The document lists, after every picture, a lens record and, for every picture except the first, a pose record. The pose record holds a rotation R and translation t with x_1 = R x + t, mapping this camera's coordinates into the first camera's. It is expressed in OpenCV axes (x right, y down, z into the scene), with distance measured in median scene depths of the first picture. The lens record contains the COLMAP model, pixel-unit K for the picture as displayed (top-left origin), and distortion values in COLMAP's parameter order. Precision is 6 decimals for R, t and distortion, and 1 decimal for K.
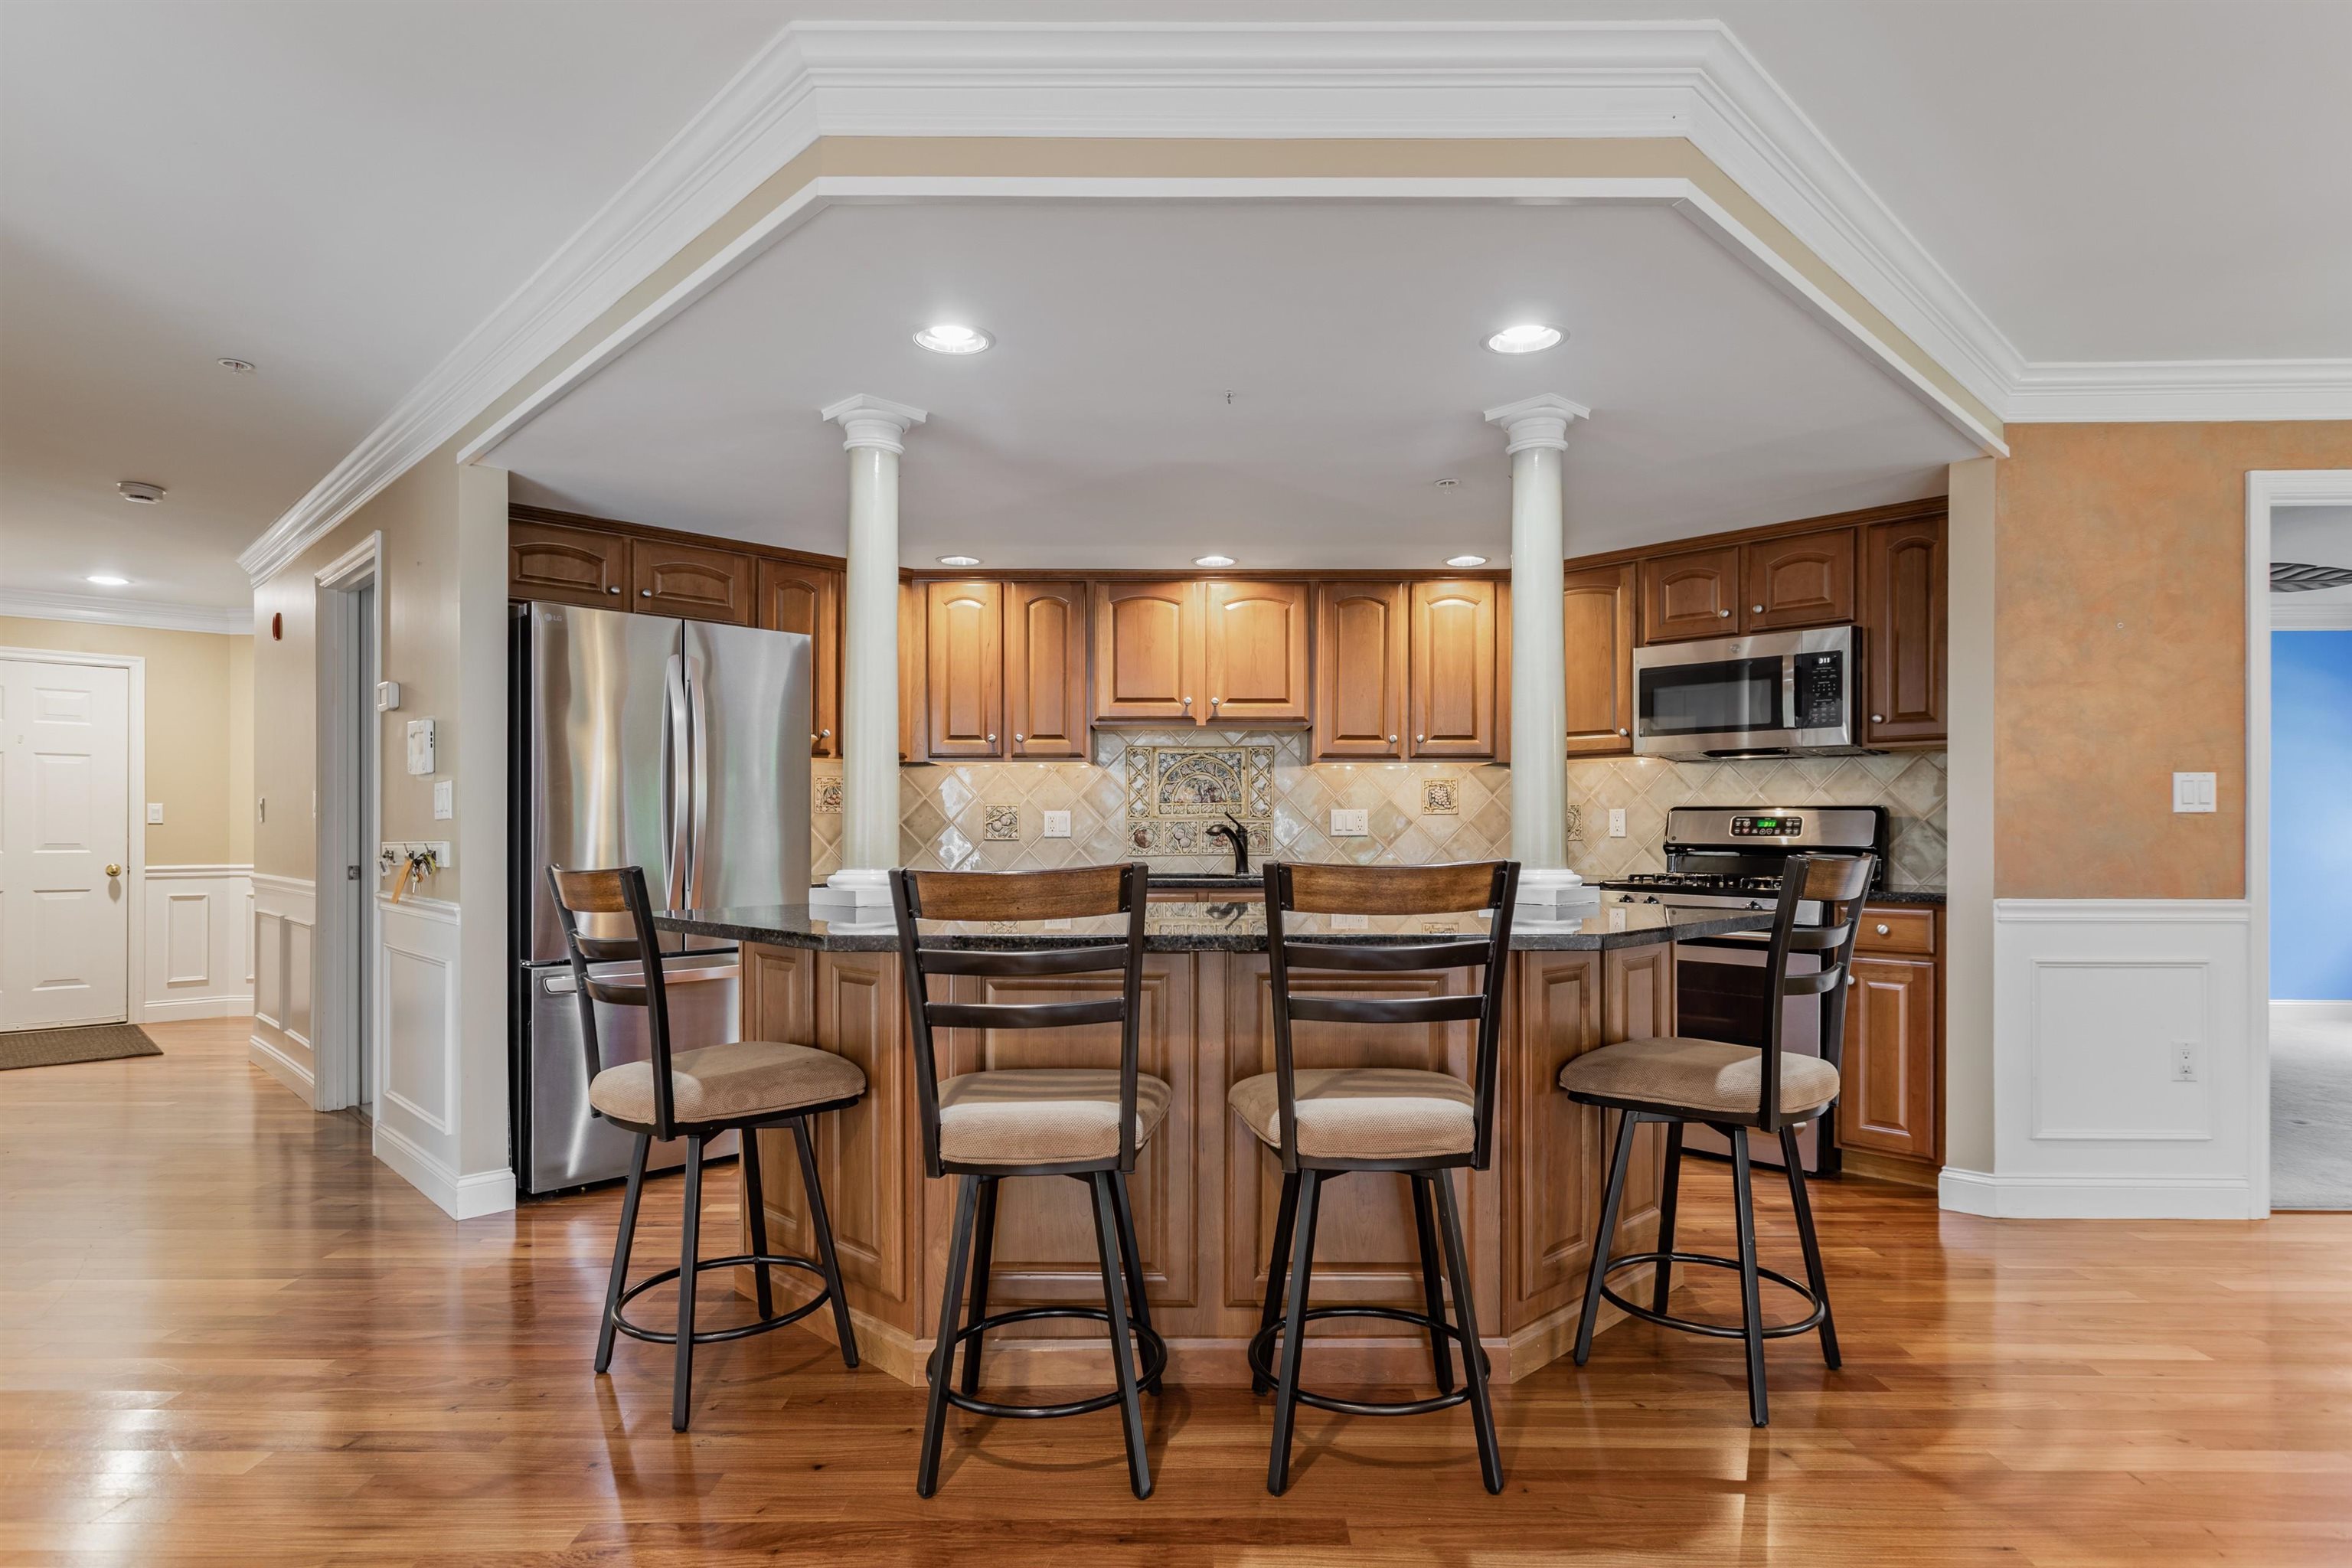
lens RADIAL K [[1173.3, 0, 1178.3], [0, 1173.3, 831.6], [0, 0, 1]] dist [-0.025721, 0.000757]
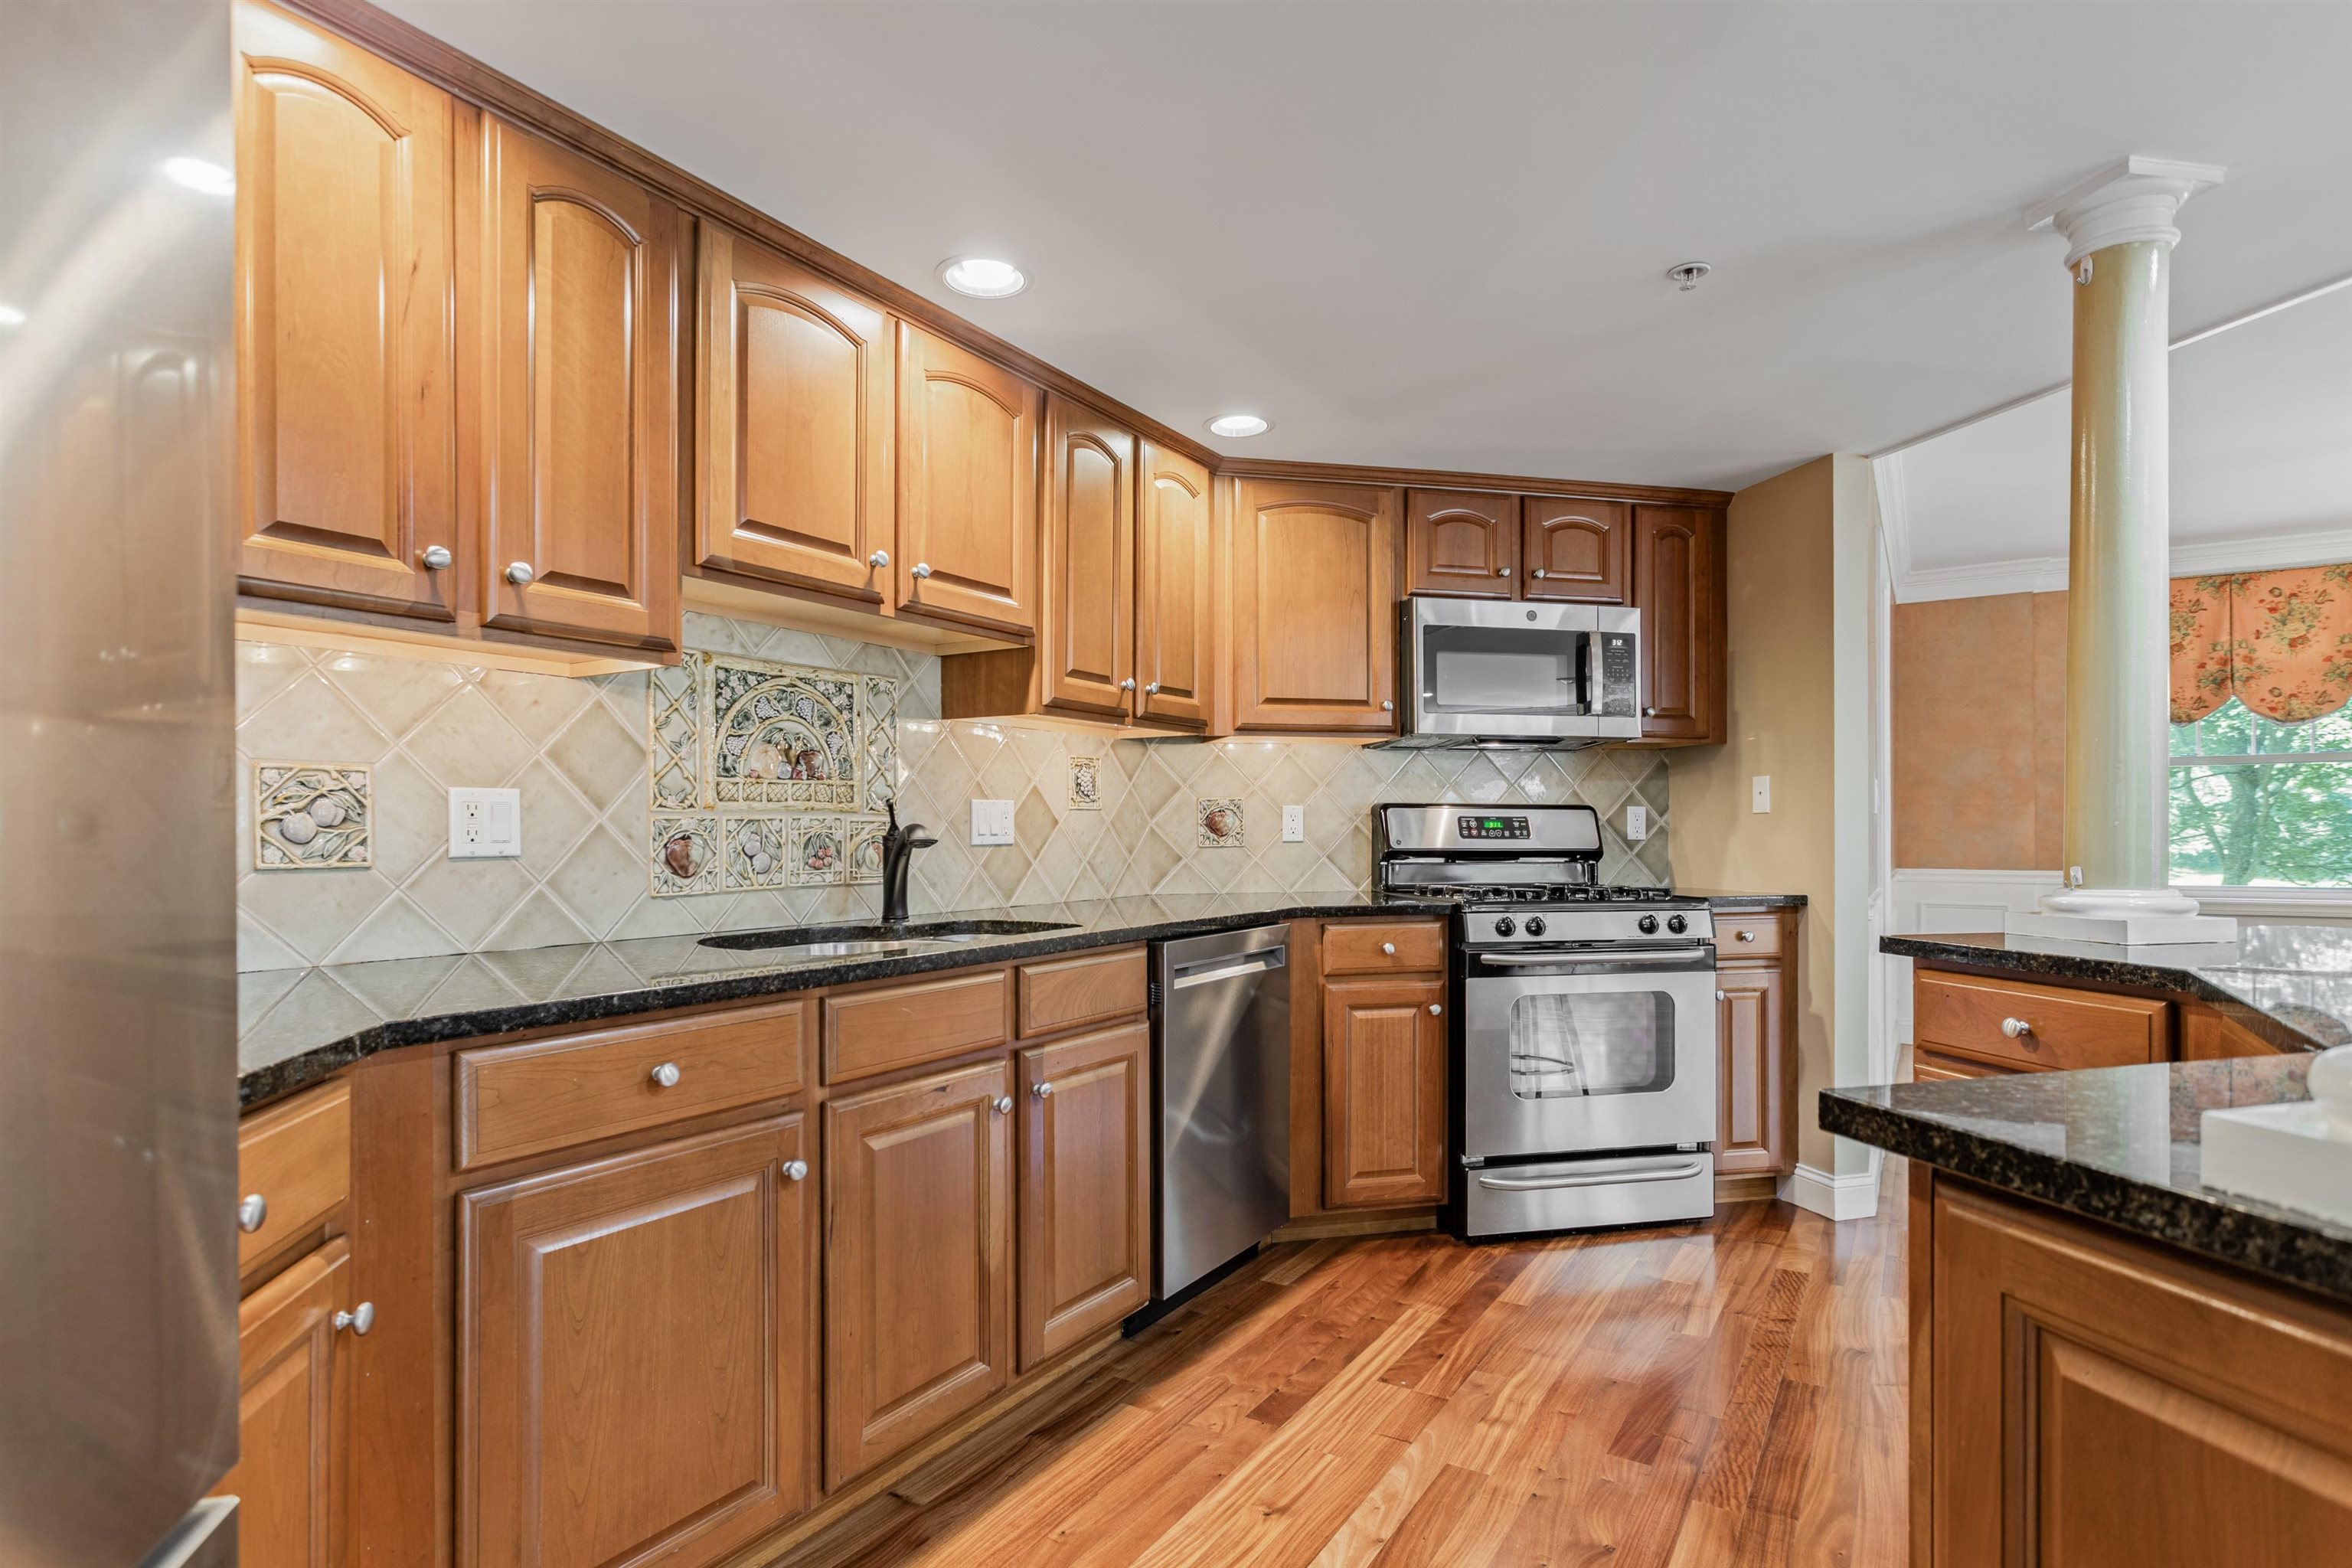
lens RADIAL K [[1173.3, 0, 1178.3], [0, 1173.3, 831.6], [0, 0, 1]] dist [-0.025721, 0.000757]
pose [[0.548440, -0.003041, 0.836184, -0.312253], [0.004475, 0.999990, 0.000701, -0.002960], [-0.836178, 0.003357, 0.548448, 0.641659]]
